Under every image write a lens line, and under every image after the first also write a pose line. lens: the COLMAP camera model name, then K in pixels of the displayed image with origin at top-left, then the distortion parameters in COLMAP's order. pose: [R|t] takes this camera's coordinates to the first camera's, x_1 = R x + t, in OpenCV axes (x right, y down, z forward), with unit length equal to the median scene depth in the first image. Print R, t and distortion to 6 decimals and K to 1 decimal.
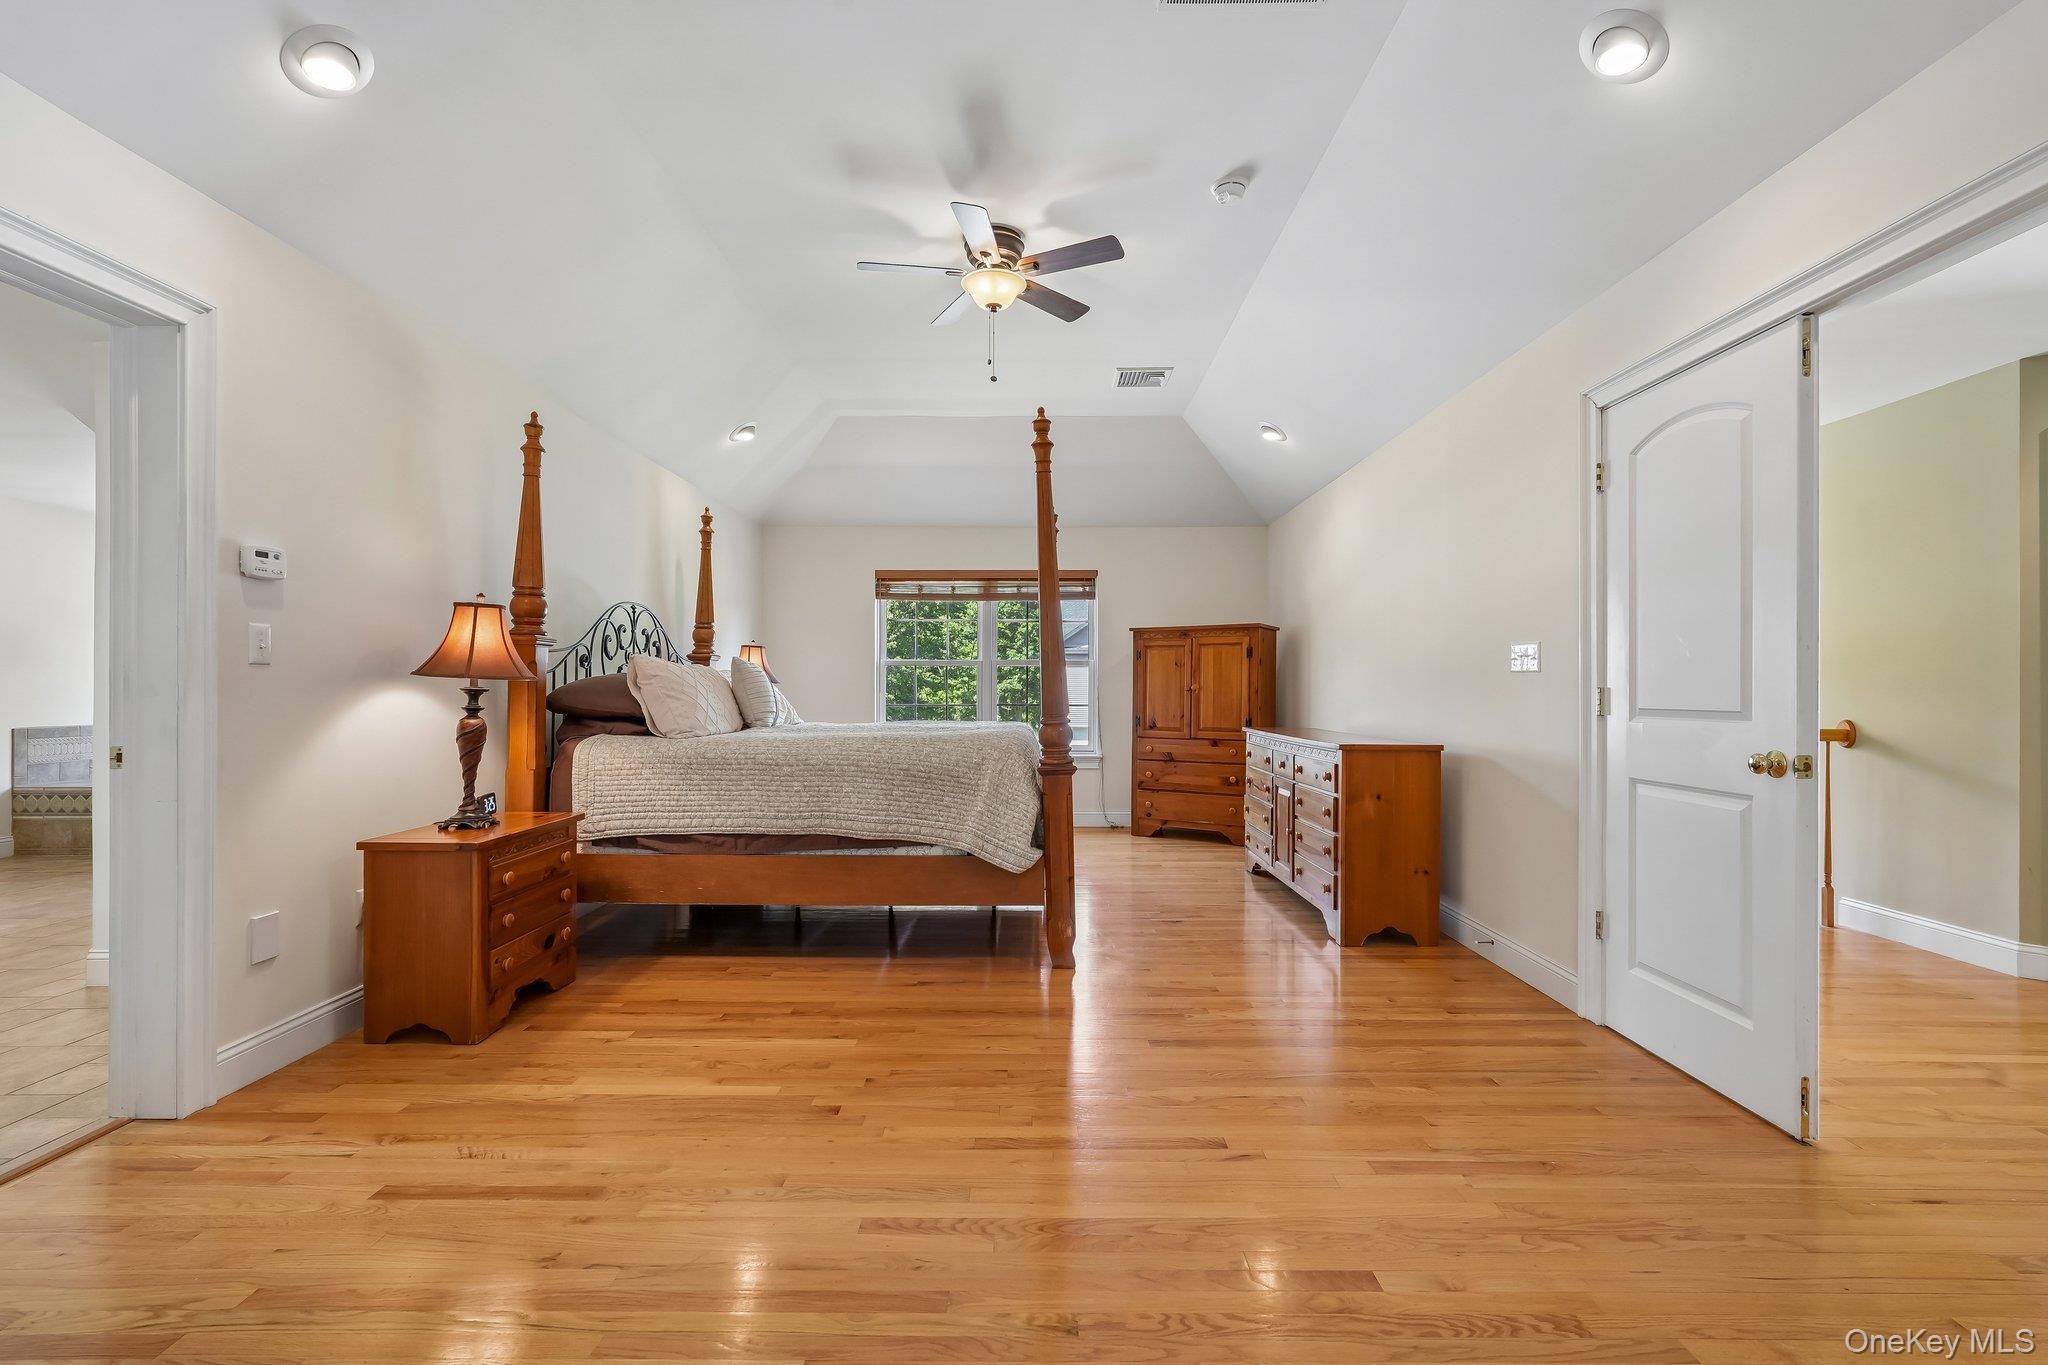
lens RADIAL K [[906.8, 0, 1028.2], [0, 906.8, 681.0], [0, 0, 1]] dist [-0.013319, 0.007543]
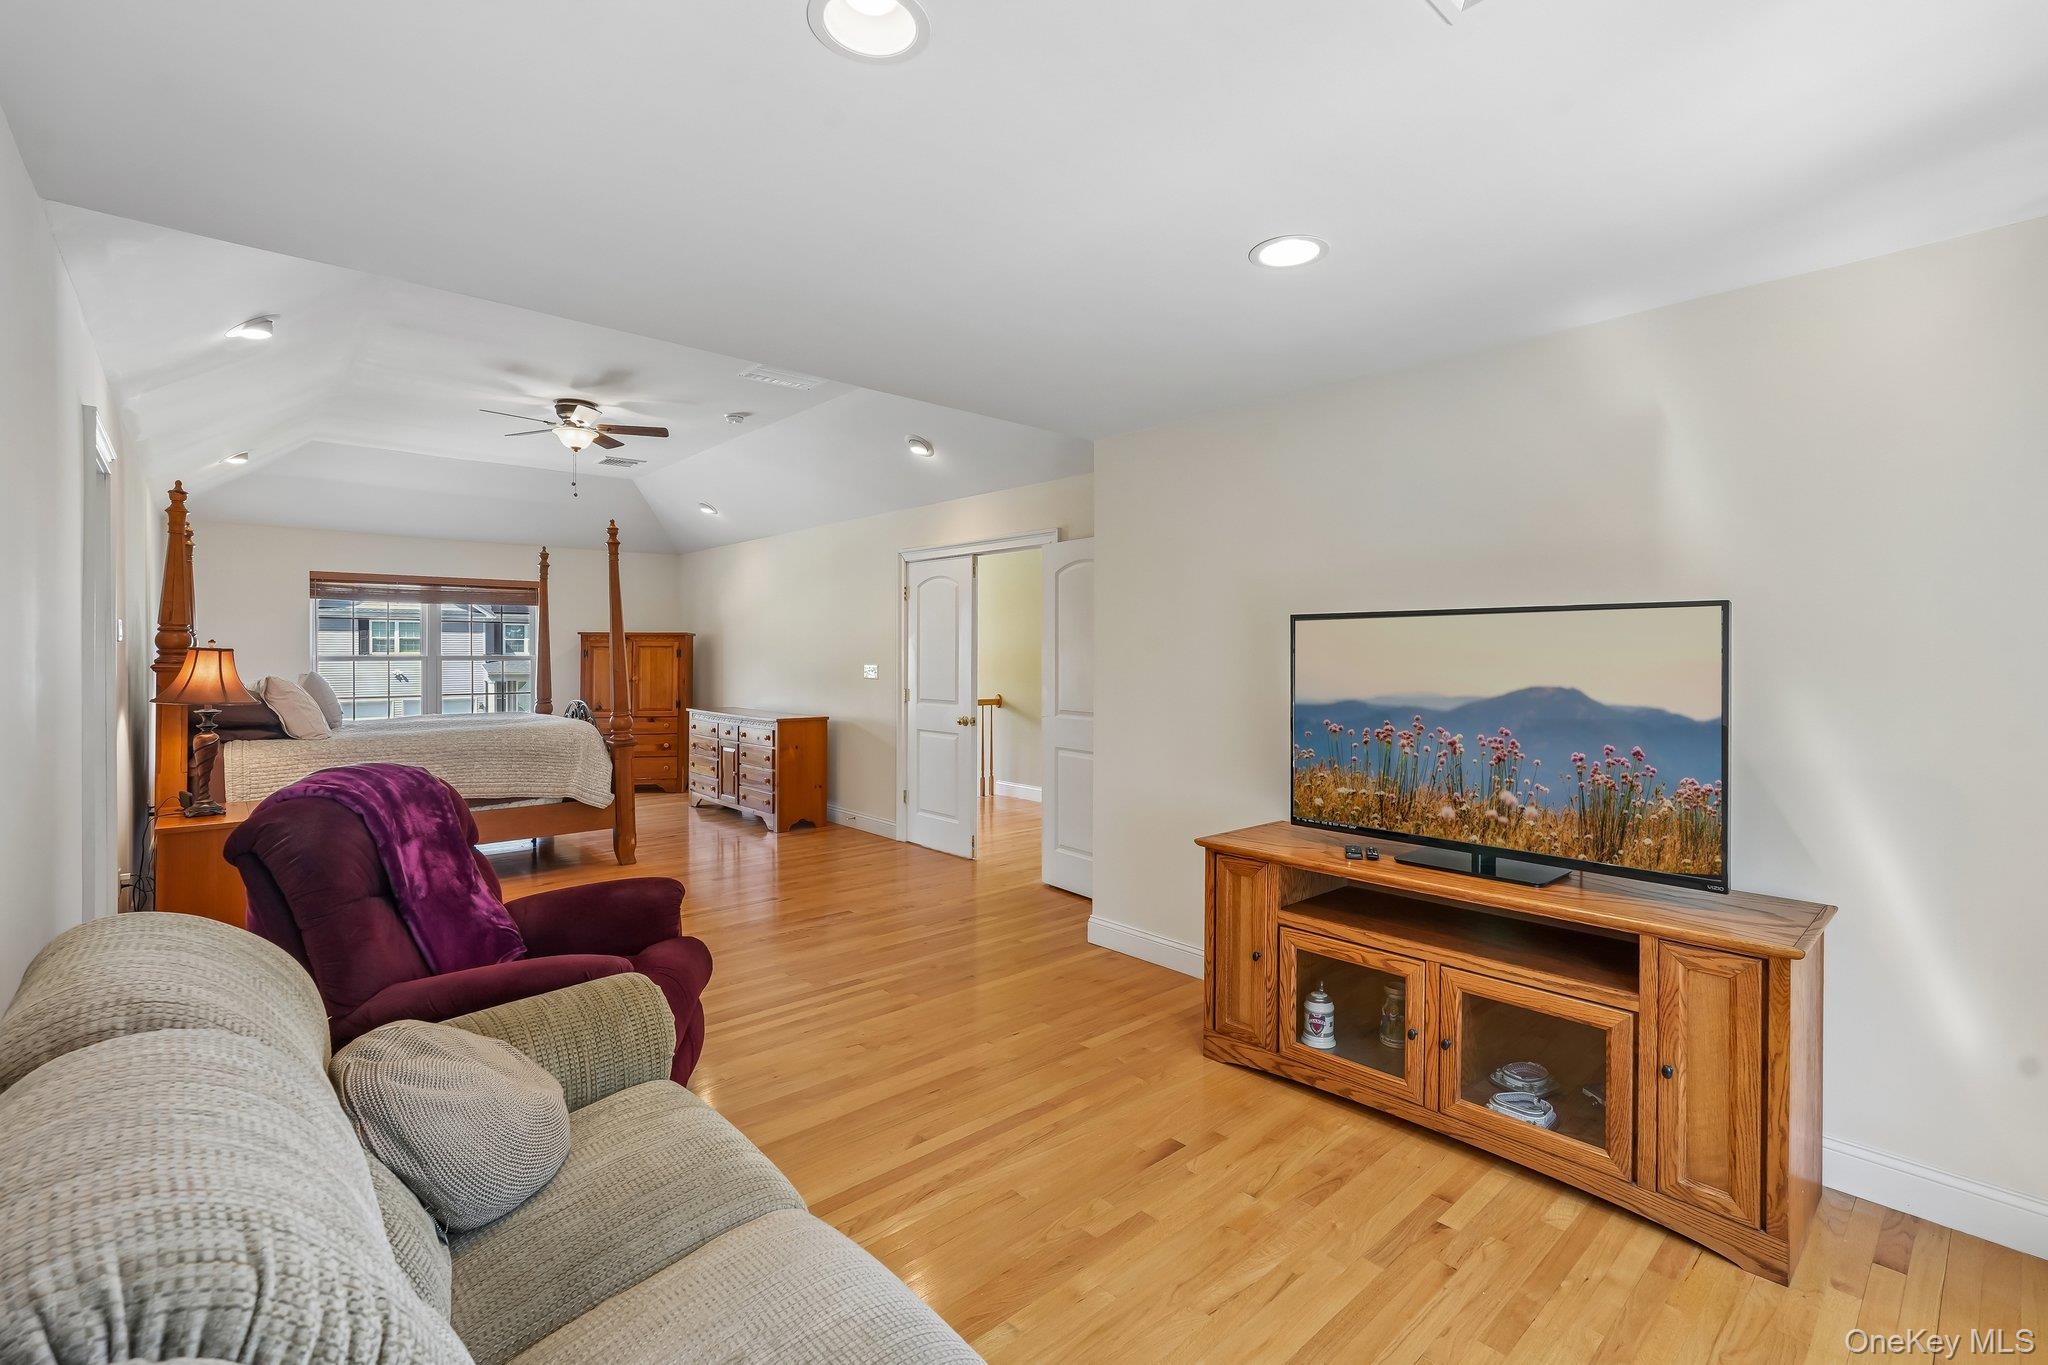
lens RADIAL K [[926.8, 0, 1007.8], [0, 926.8, 657.9], [0, 0, 1]] dist [-0.018083, 0.000103]
pose [[0.755956, -0.007505, 0.654579, -0.501175], [-0.003284, 0.999878, 0.015256, -0.079131], [-0.654614, -0.013683, 0.755839, -0.664689]]
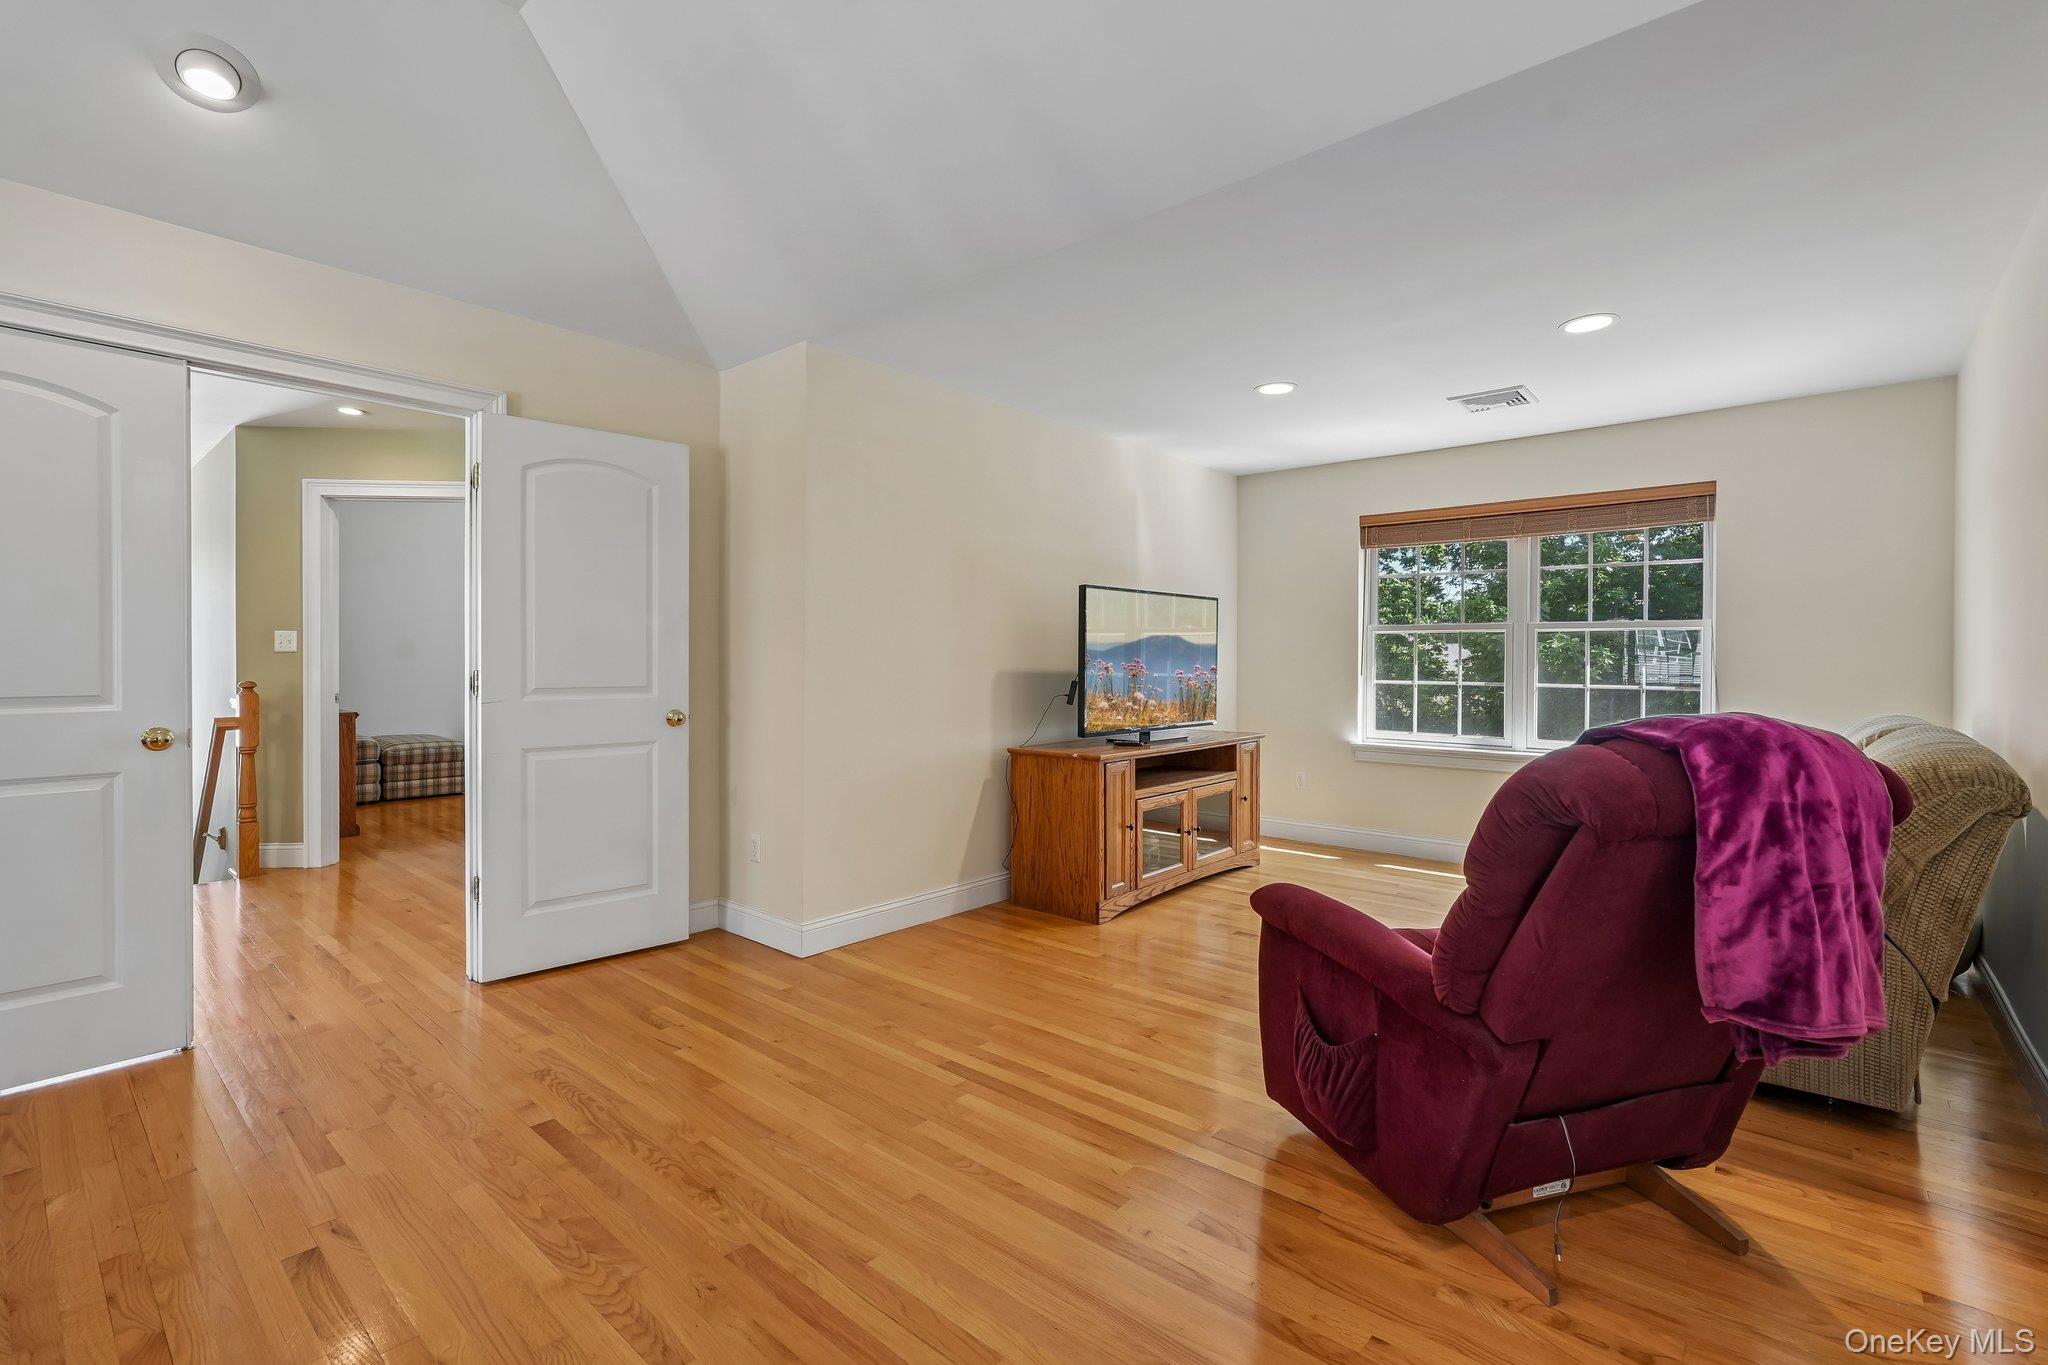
lens RADIAL K [[949.9, 0, 1024.0], [0, 949.9, 682.5], [0, 0, 1]] dist [-0.002793, -0.000163]
pose [[-0.761197, -0.021507, 0.648164, -0.462602], [-0.010781, 0.999731, 0.020512, -0.009817], [-0.648431, 0.008626, -0.761225, 0.704298]]
